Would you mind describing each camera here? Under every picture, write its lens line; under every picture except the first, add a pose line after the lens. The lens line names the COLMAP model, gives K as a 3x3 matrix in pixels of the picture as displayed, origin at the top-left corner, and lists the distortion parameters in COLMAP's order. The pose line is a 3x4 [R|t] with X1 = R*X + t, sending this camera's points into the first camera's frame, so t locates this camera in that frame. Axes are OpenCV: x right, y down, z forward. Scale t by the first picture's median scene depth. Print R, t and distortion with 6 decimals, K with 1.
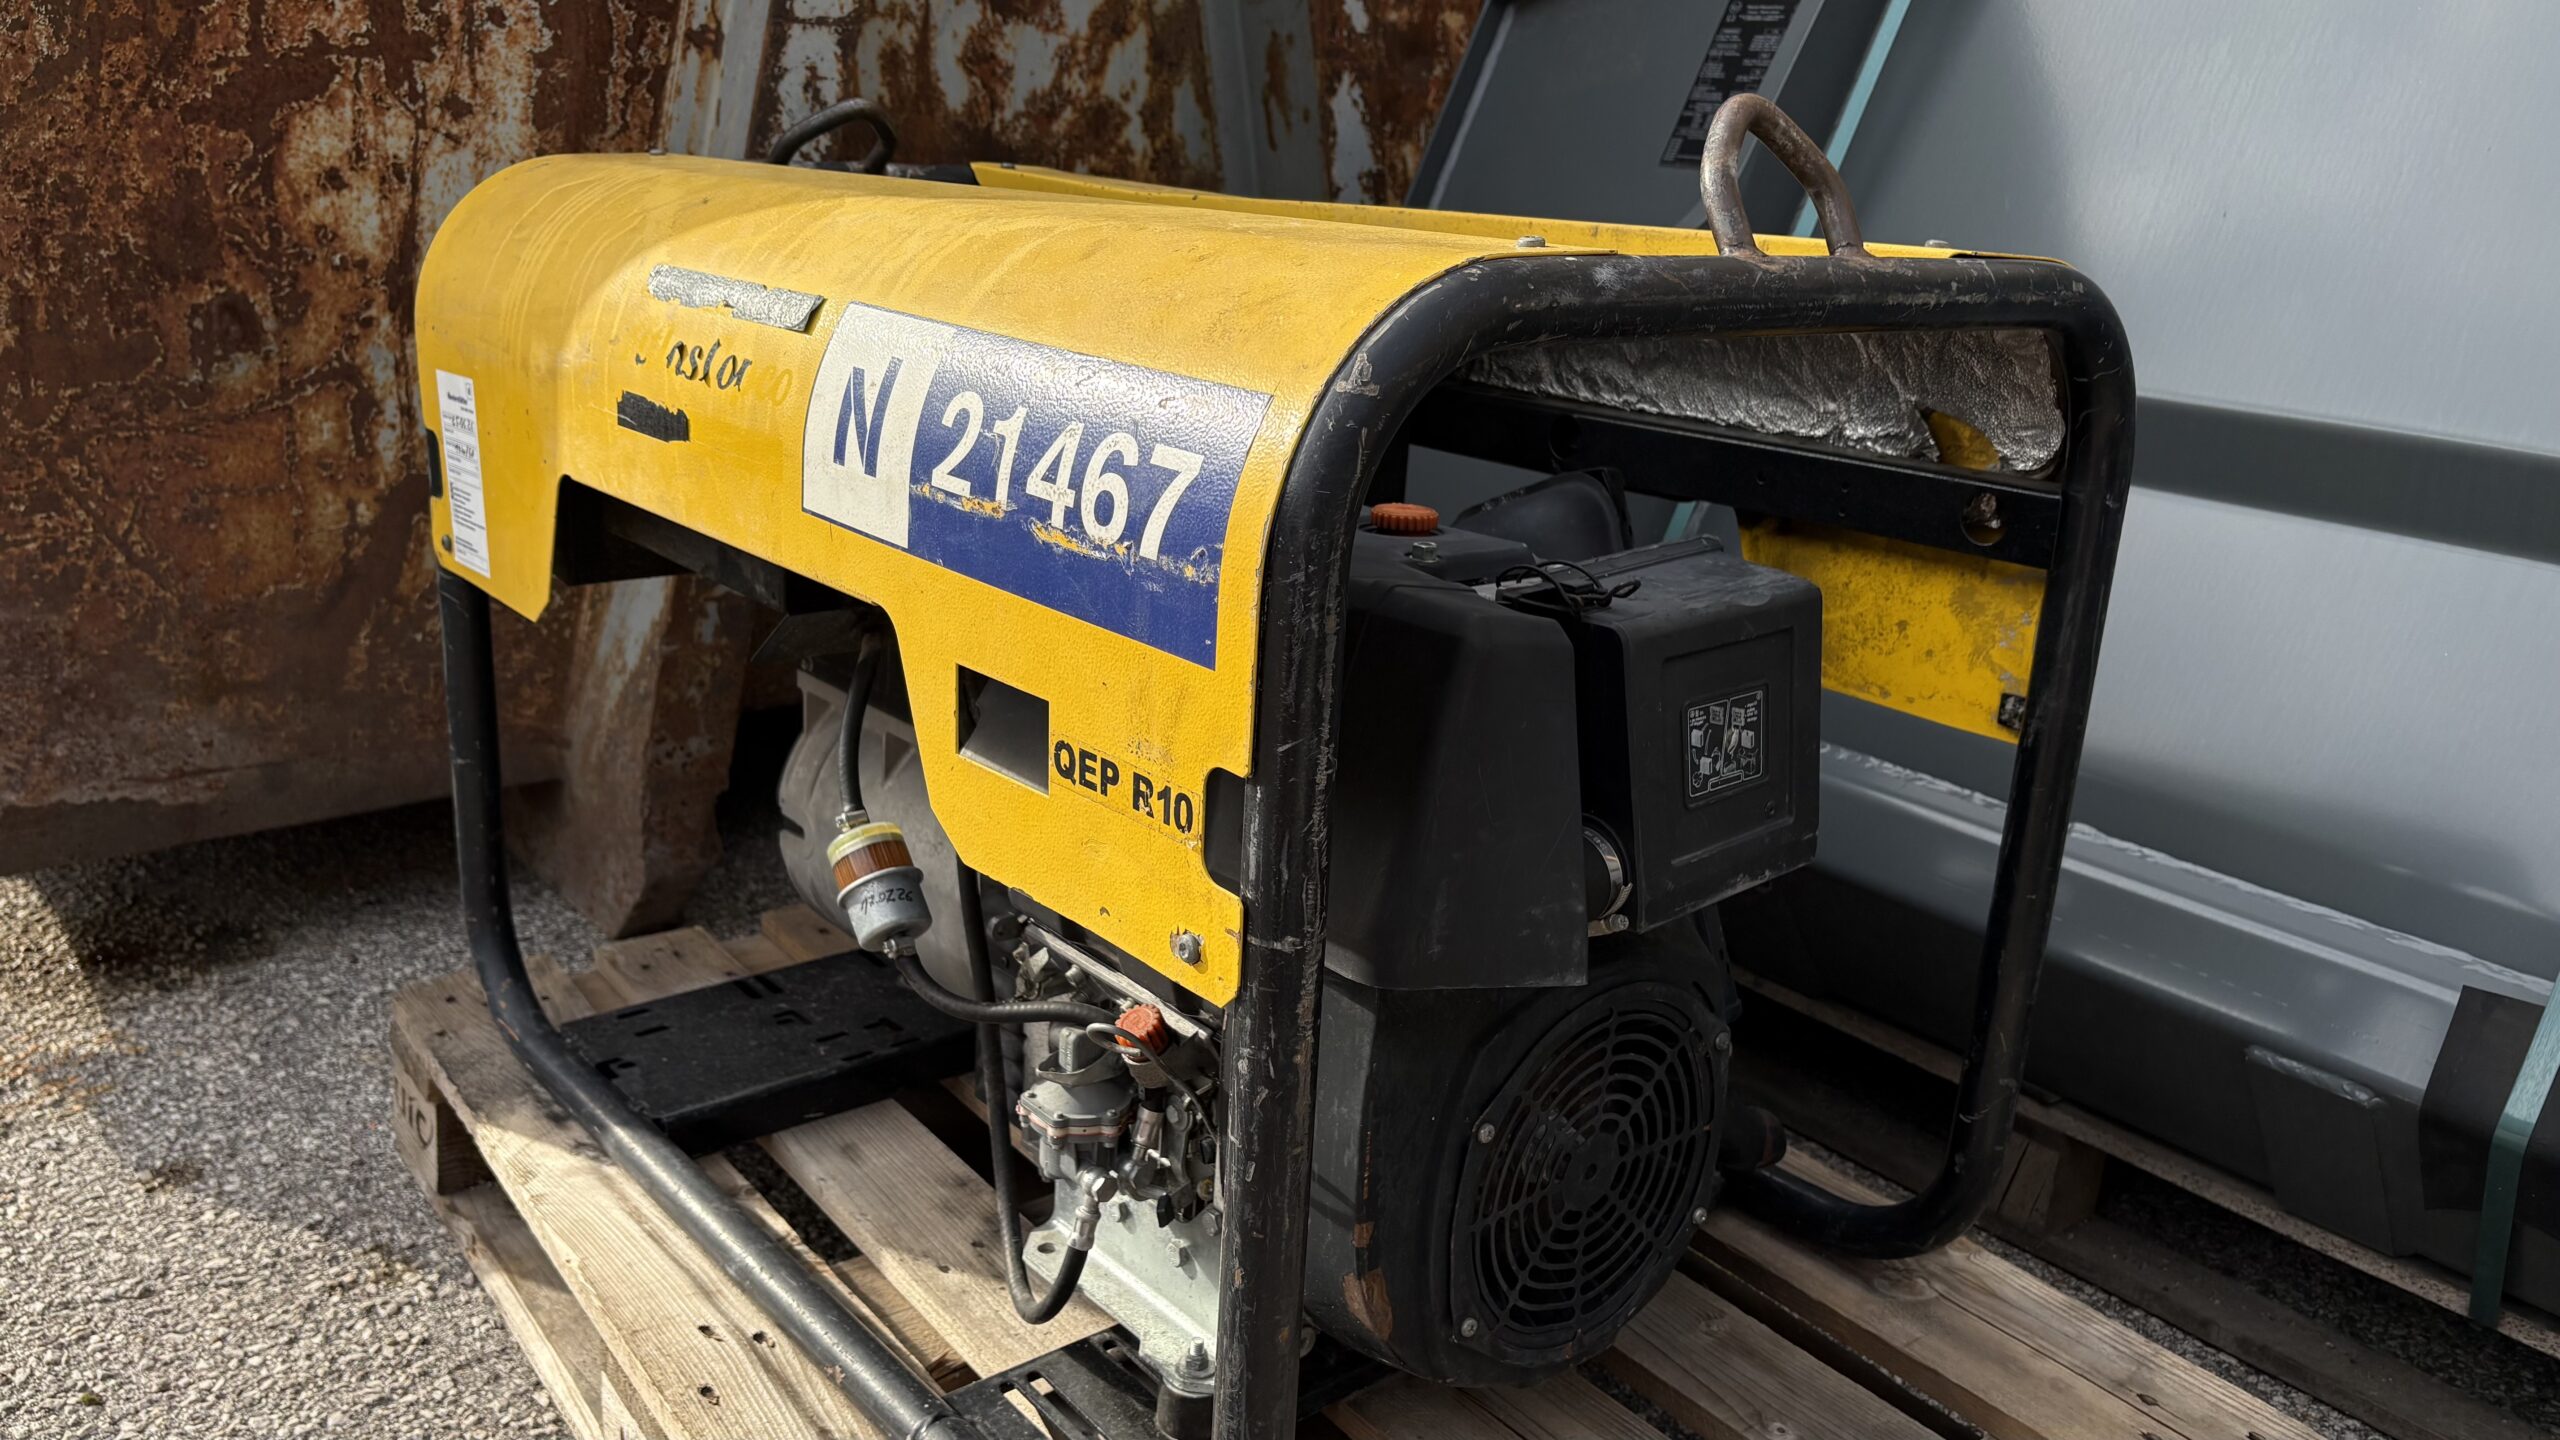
lens RADIAL K [[1954.6, 0, 1269.1], [0, 1954.6, 713.7], [0, 0, 1]] dist [0.030449, -0.034123]
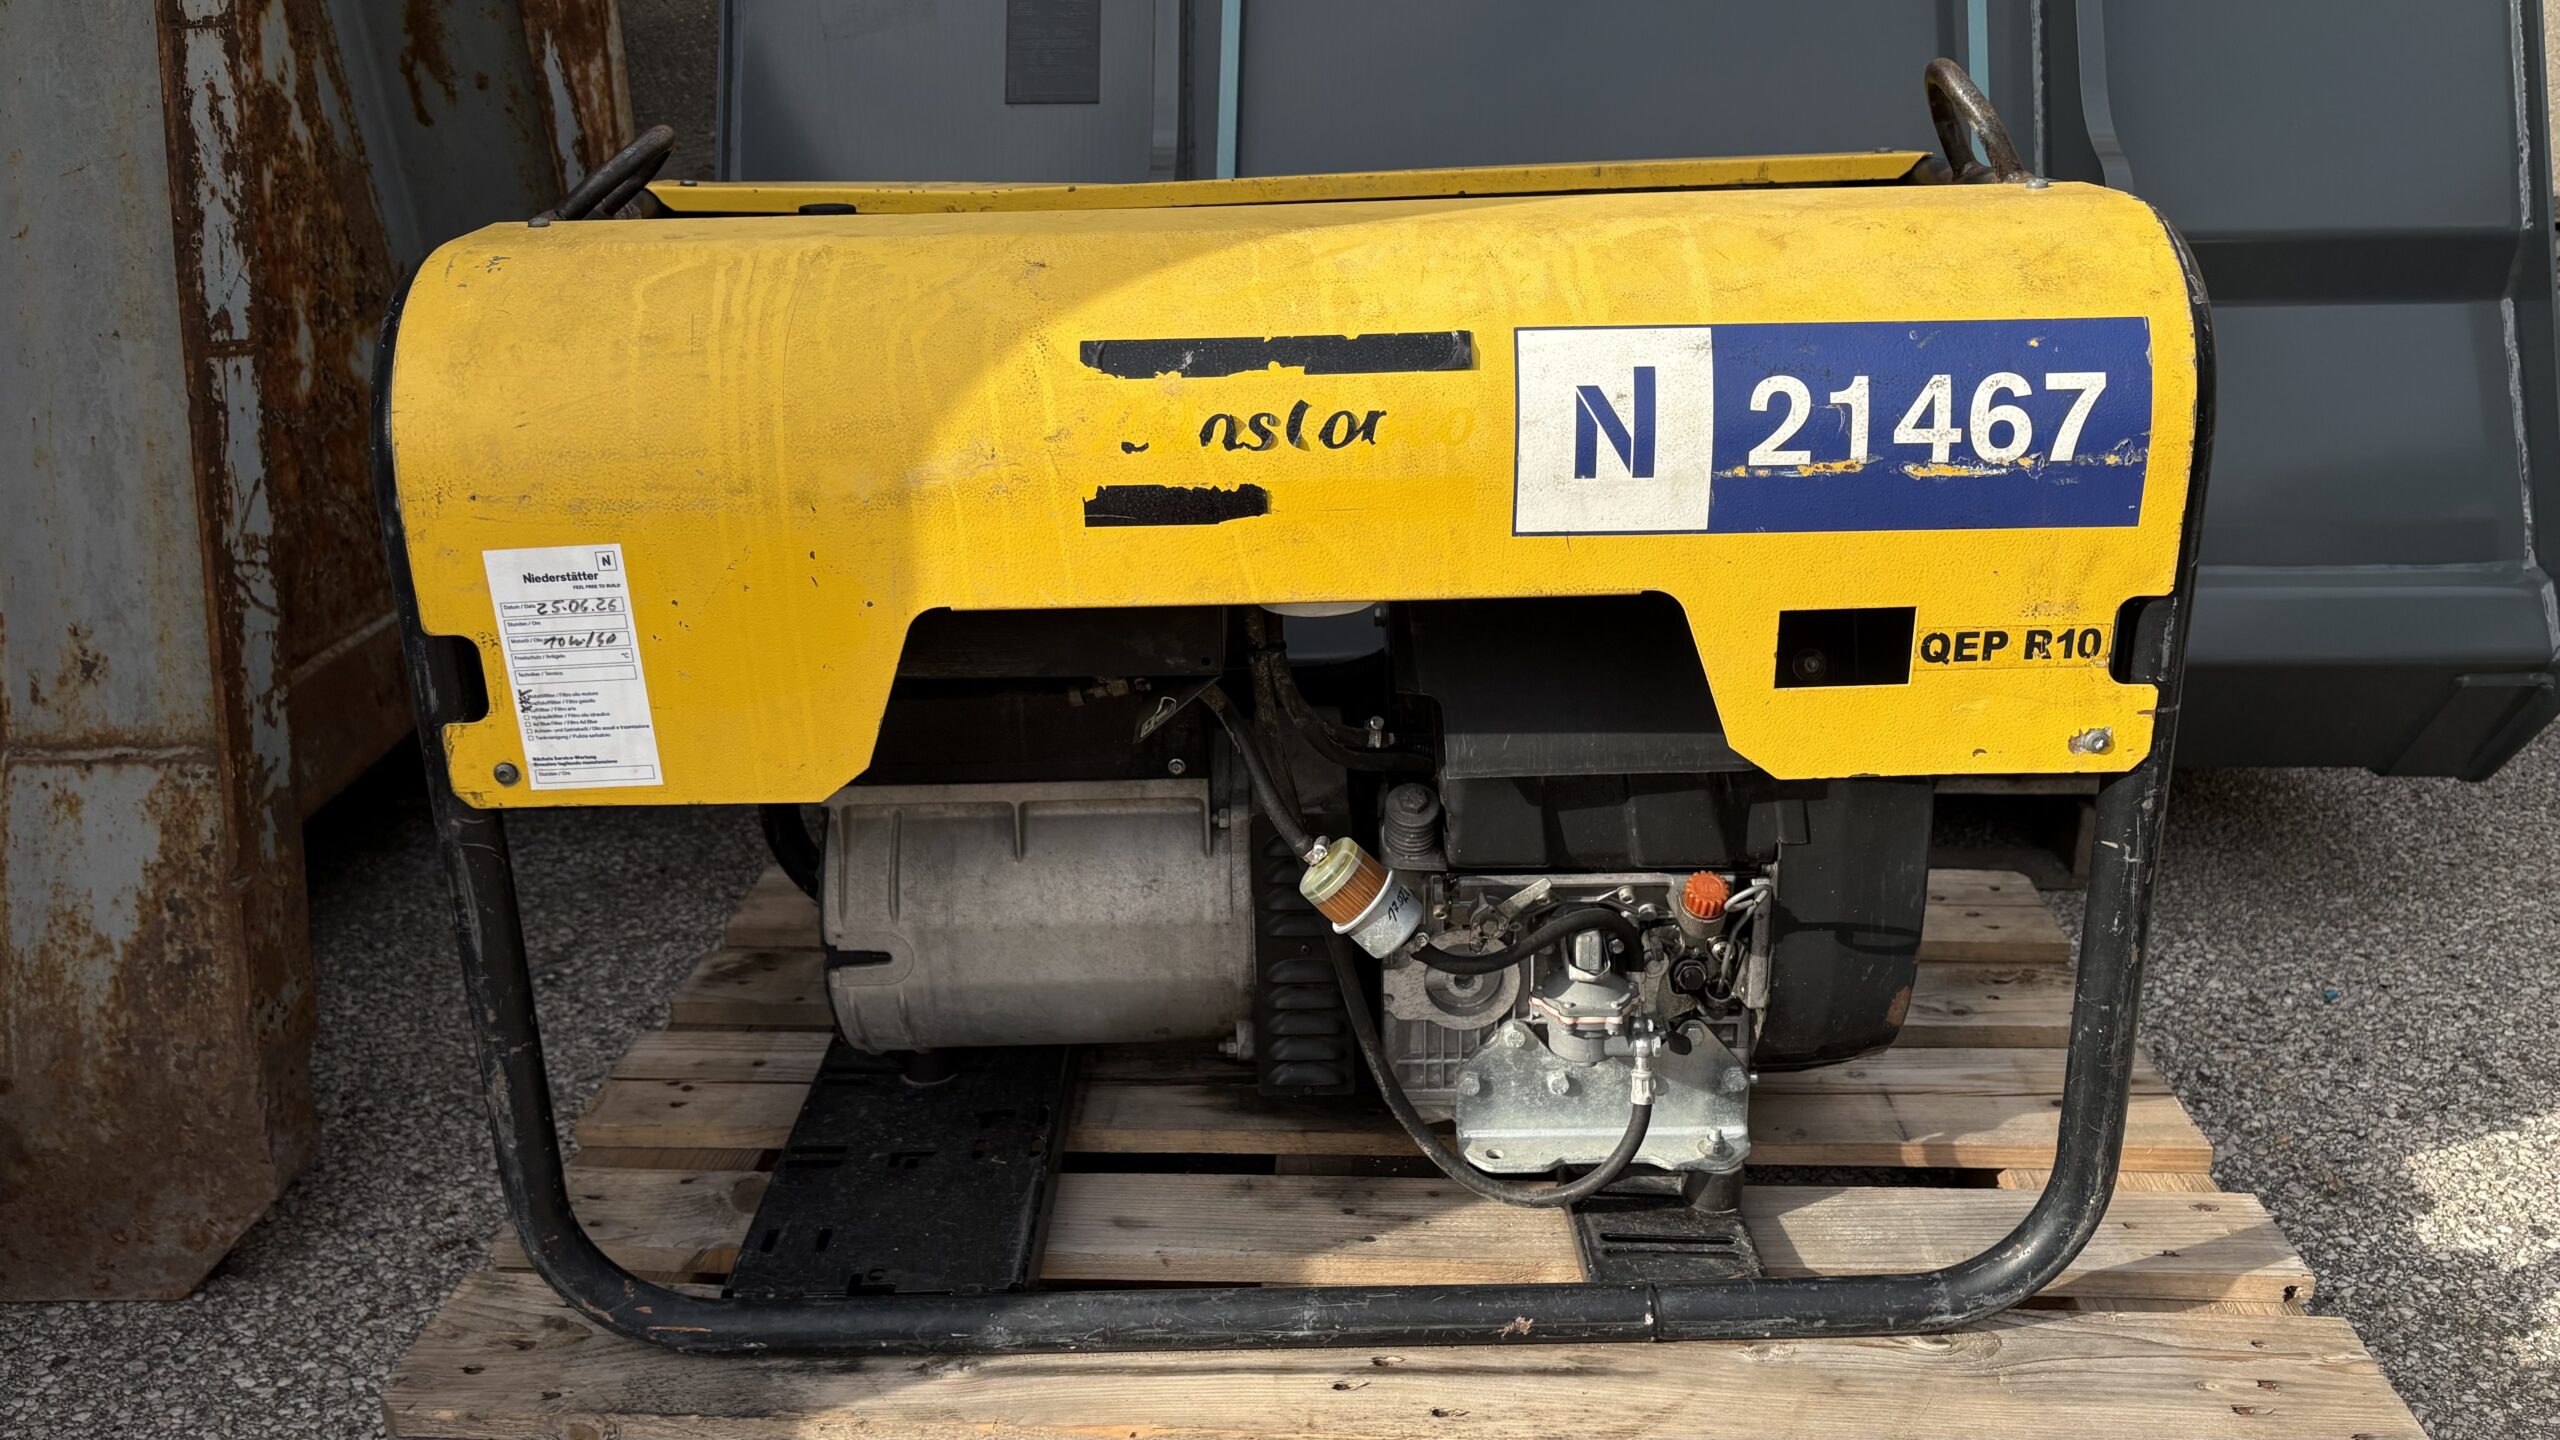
lens RADIAL K [[1954.6, 0, 1270.7], [0, 1954.6, 736.8], [0, 0, 1]] dist [0.030449, -0.034123]
pose [[0.647121, -0.324356, 0.689948, -1.251727], [0.273335, 0.943528, 0.187200, -0.270753], [-0.711704, 0.067446, 0.699234, 0.435802]]
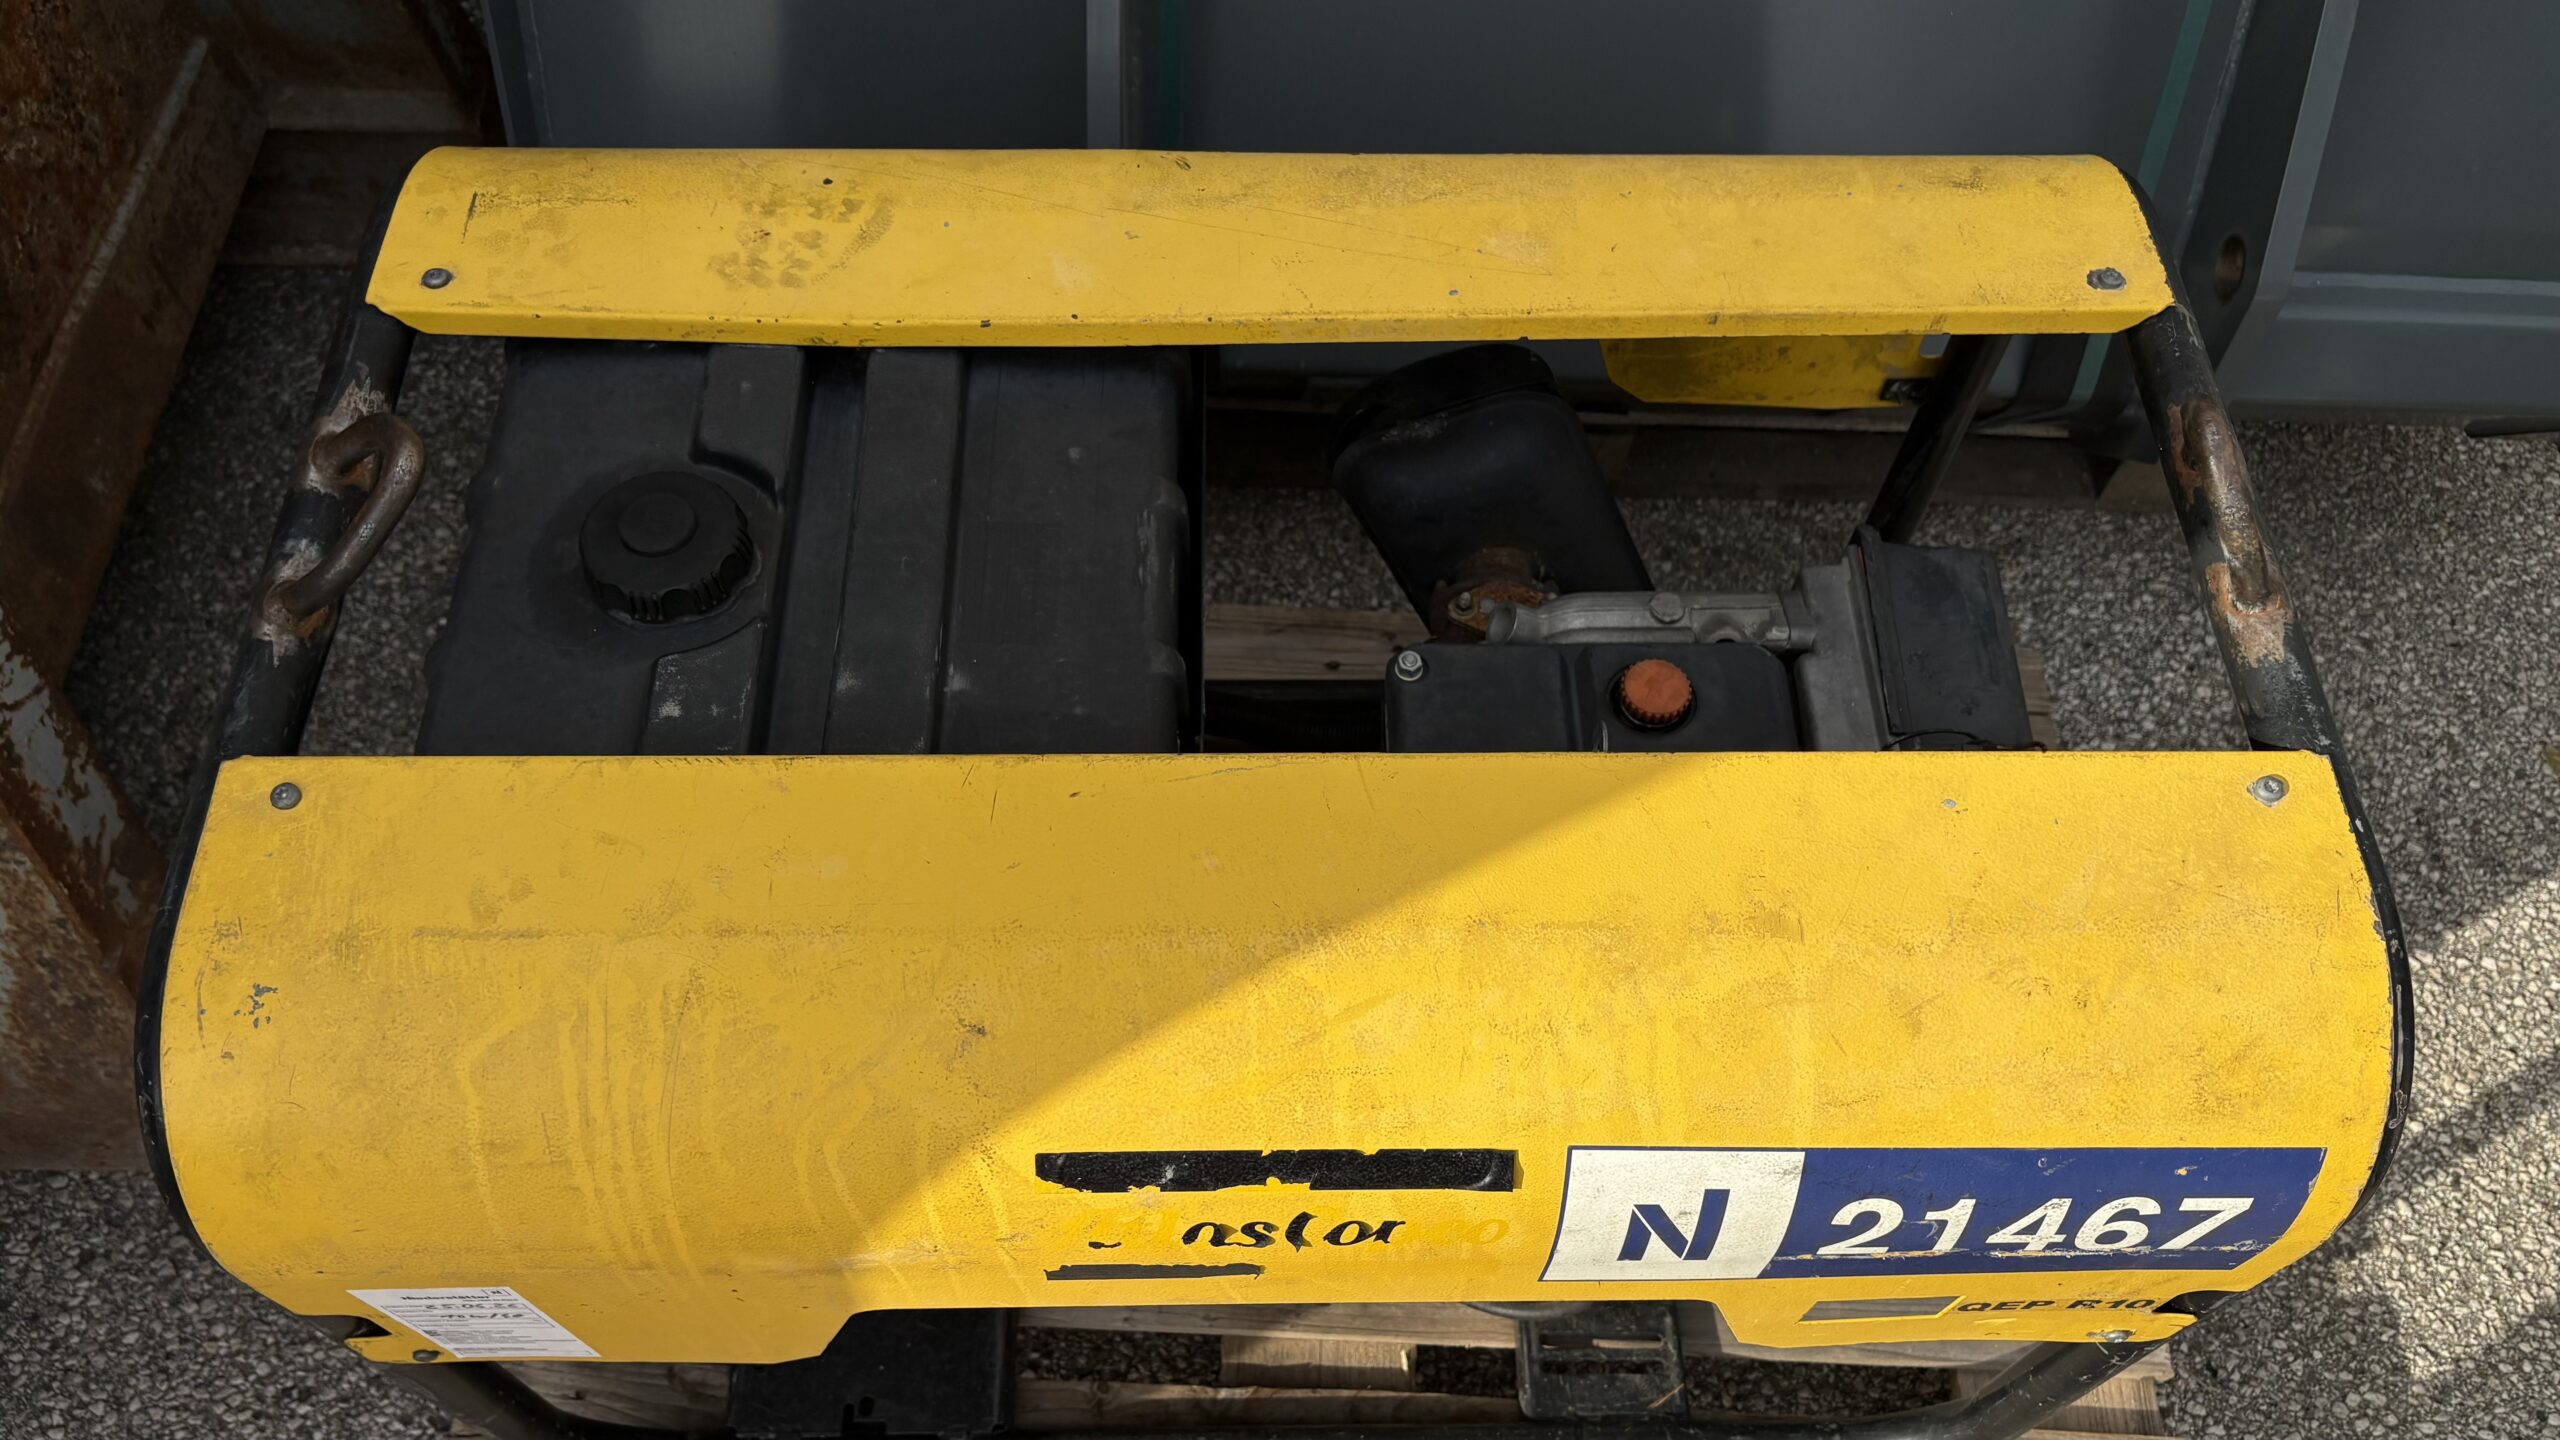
lens RADIAL K [[1954.6, 0, 1277.2], [0, 1954.6, 742.1], [0, 0, 1]] dist [0.030449, -0.034123]
pose [[0.636677, -0.679533, 0.364524, -0.558663], [0.233056, 0.620172, 0.749047, -1.137326], [-0.735070, -0.391947, 0.553218, 0.795432]]
